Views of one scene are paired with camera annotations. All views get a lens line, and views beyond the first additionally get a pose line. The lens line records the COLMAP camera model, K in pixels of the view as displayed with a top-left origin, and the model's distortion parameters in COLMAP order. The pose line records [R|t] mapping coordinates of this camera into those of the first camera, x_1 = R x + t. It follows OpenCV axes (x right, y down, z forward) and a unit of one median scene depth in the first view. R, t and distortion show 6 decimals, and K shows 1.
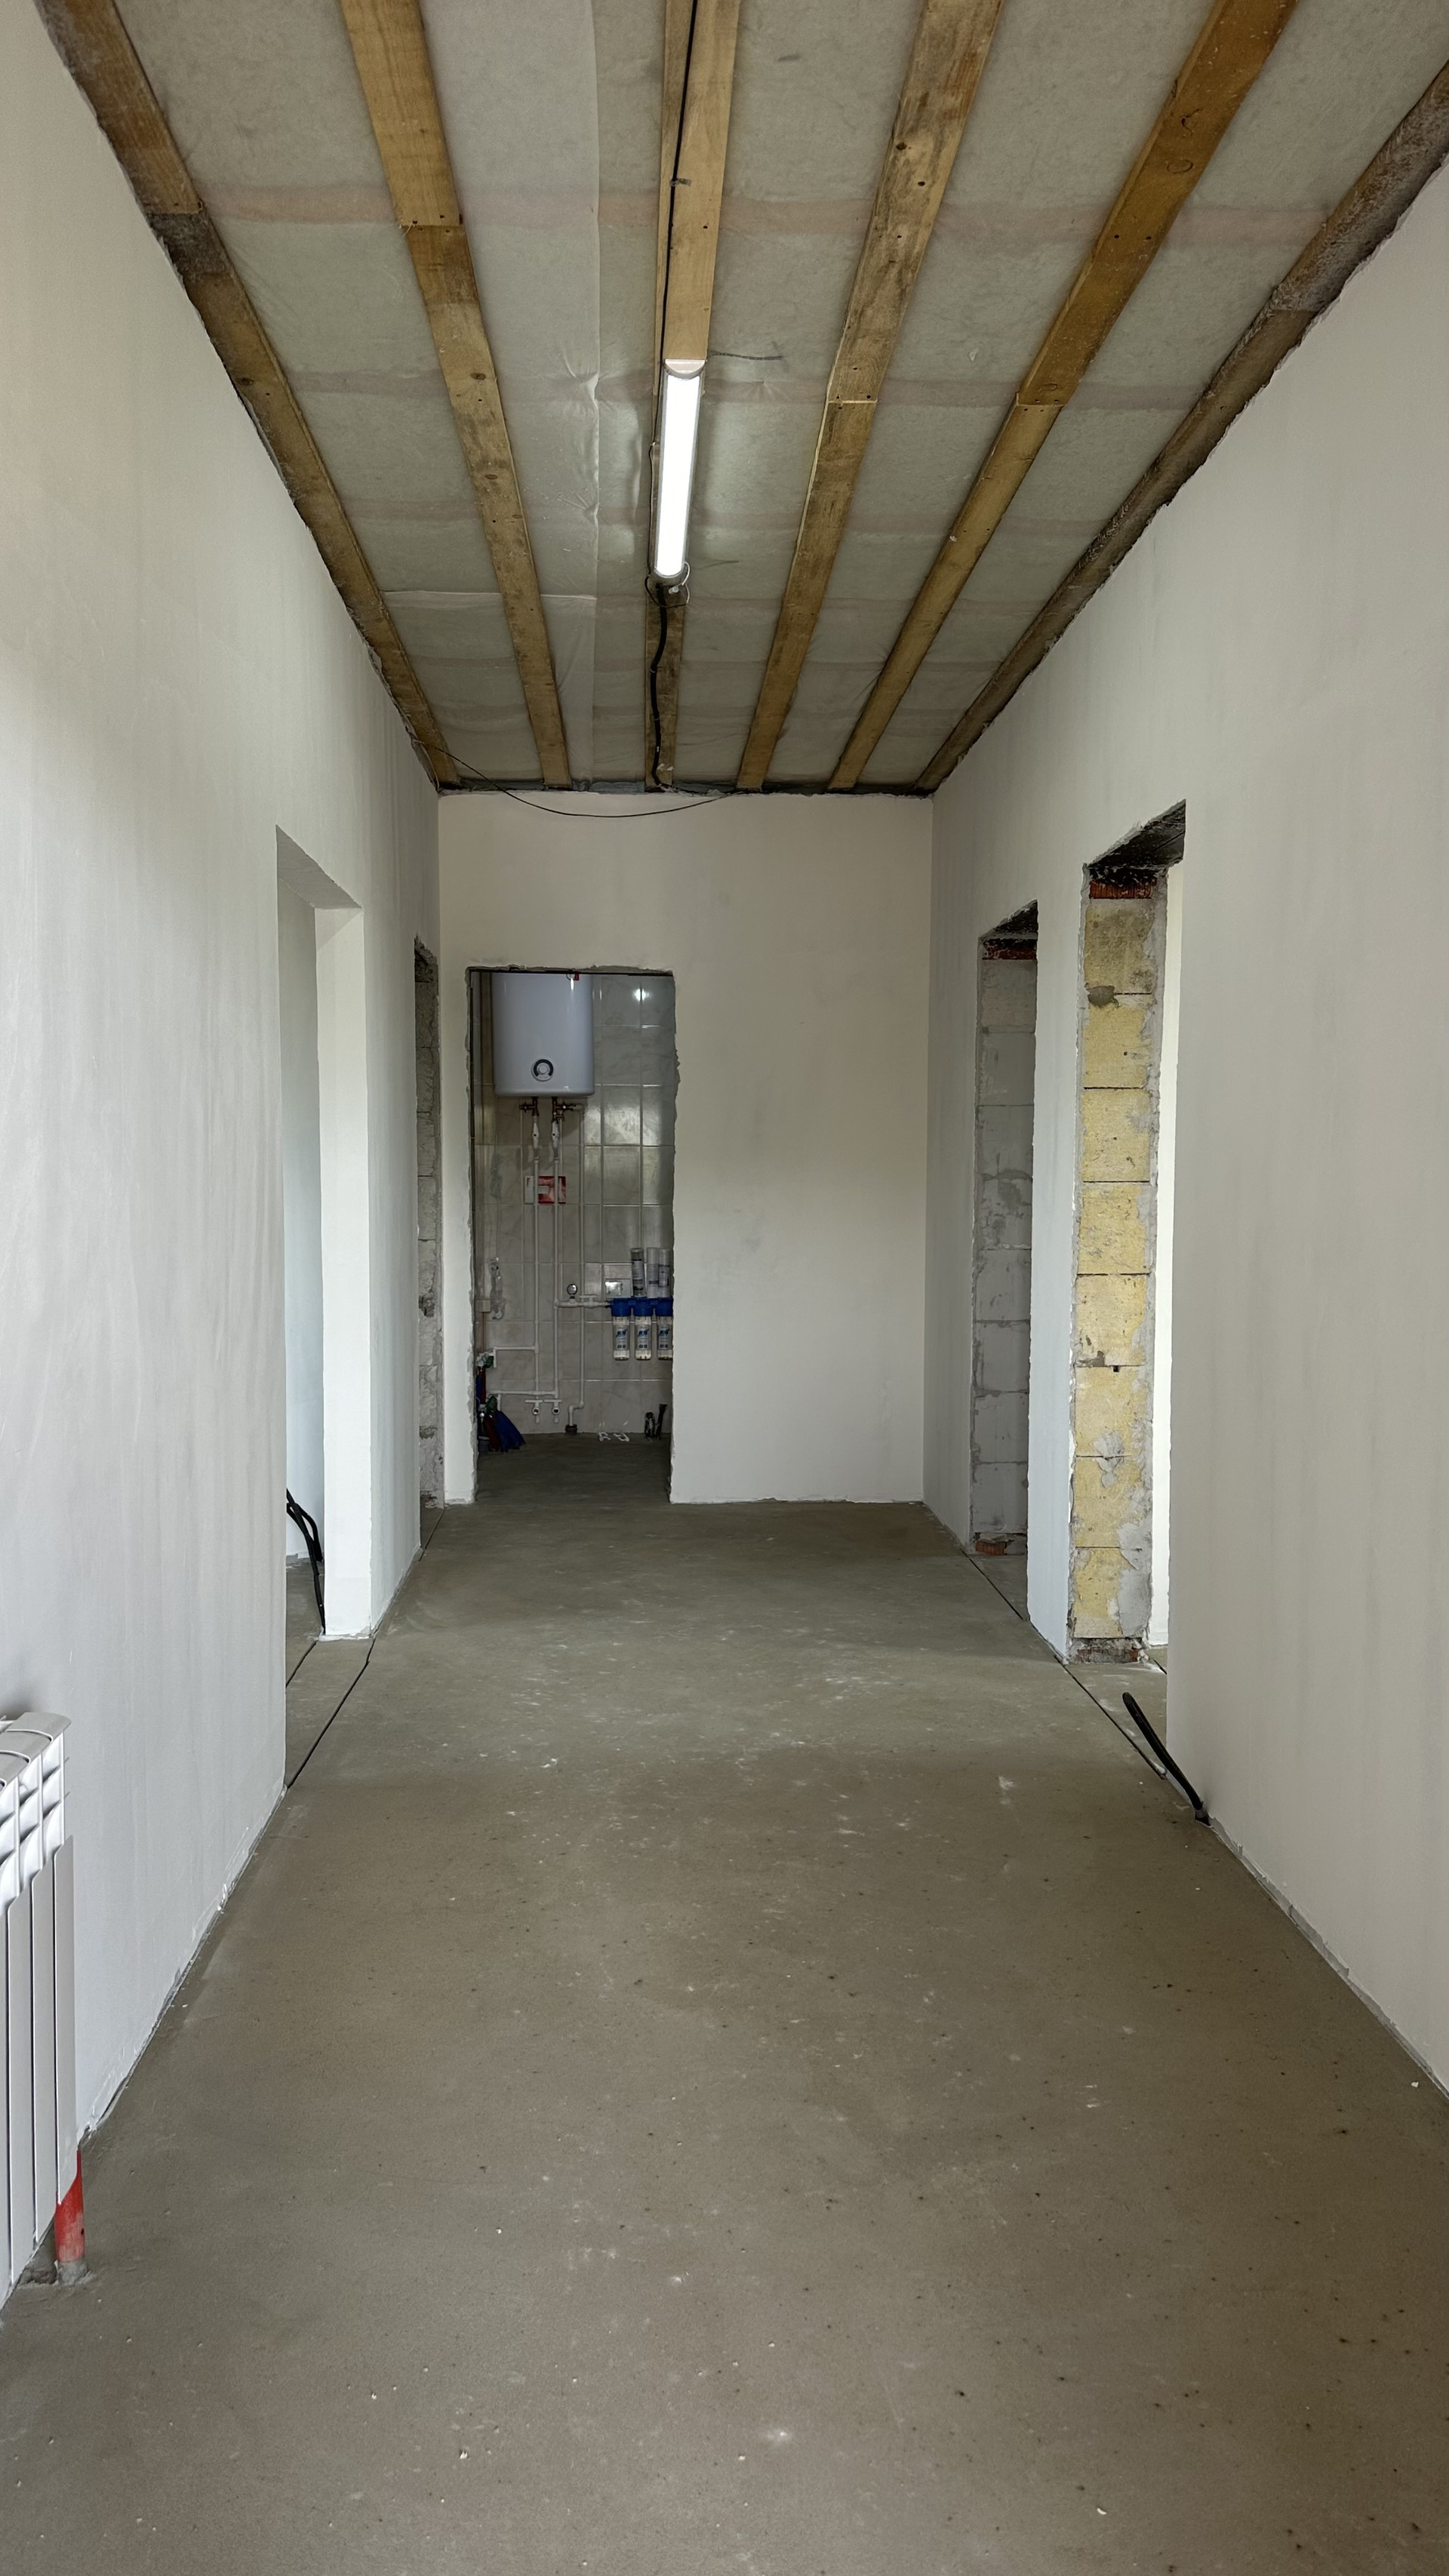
lens RADIAL K [[1767.0, 0, 718.9], [0, 1767.0, 1291.3], [0, 0, 1]] dist [0.118384, -0.224829]
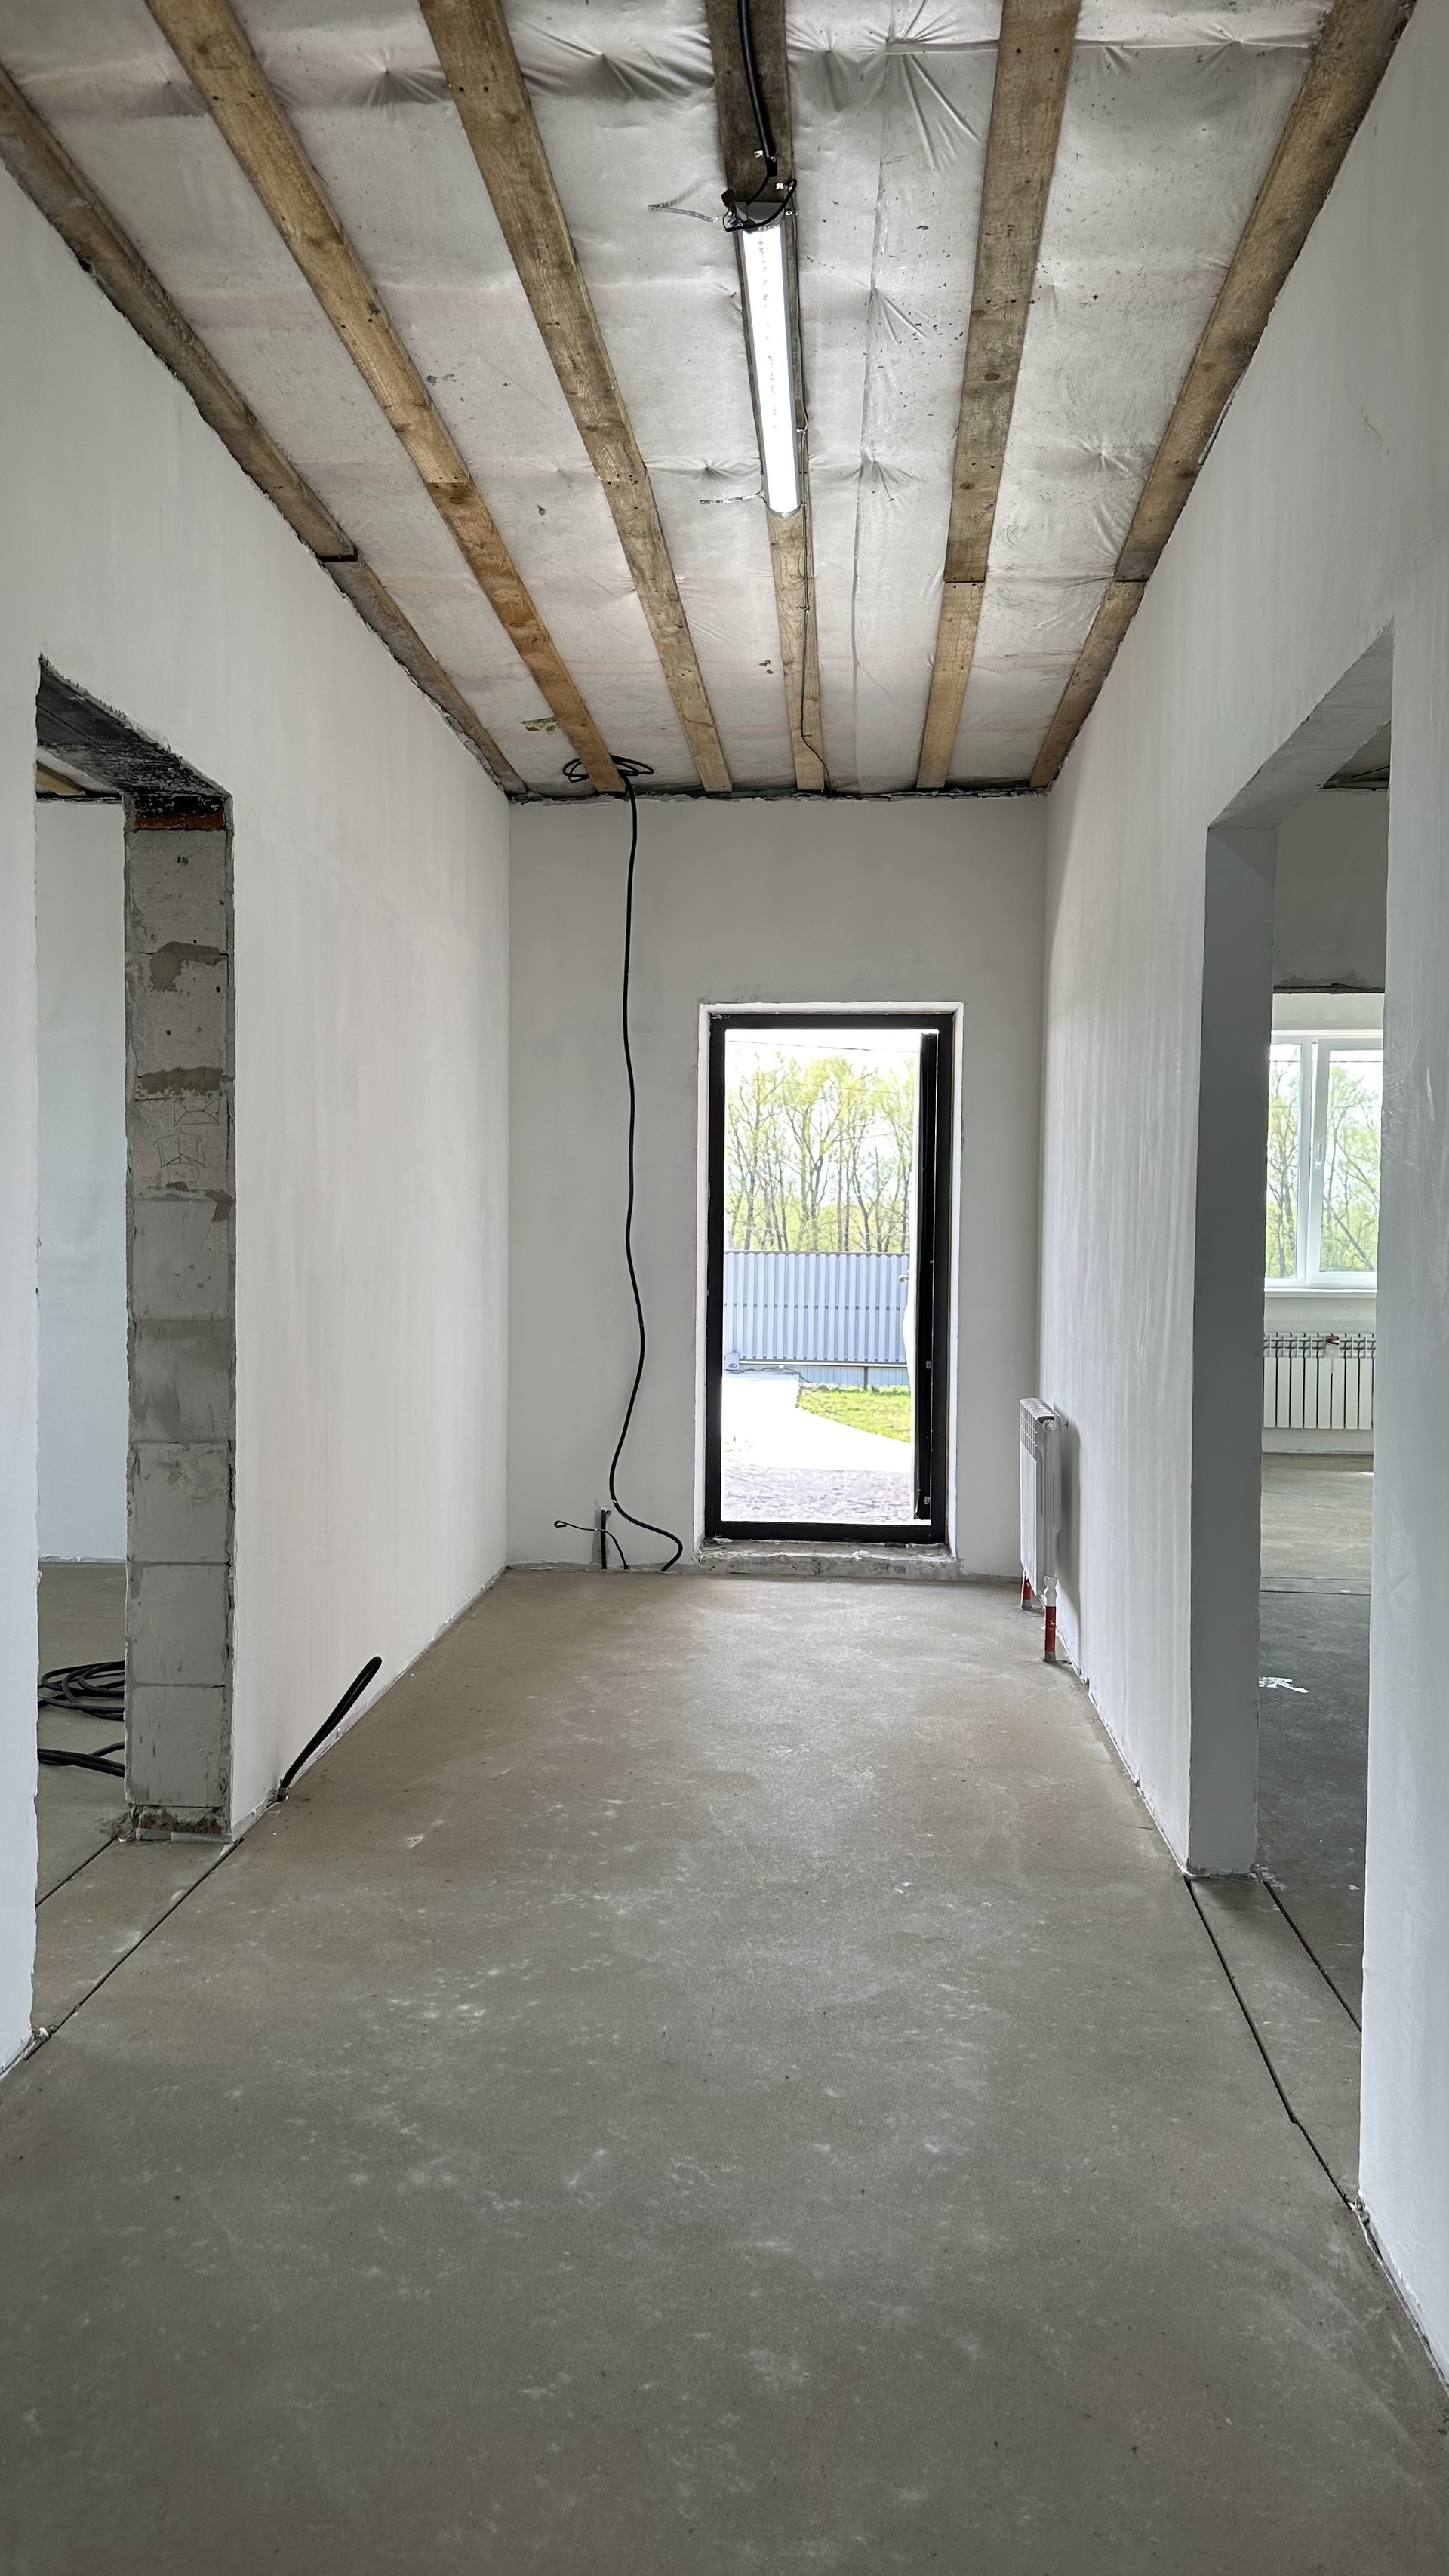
lens RADIAL K [[1765.9, 0, 724.5], [0, 1765.9, 1288.0], [0, 0, 1]] dist [0.172494, -0.366542]
pose [[-0.993047, -0.018589, 0.116242, -0.099859], [-0.007126, 0.995136, 0.098256, -0.102763], [-0.117503, 0.096745, -0.988349, 1.755232]]
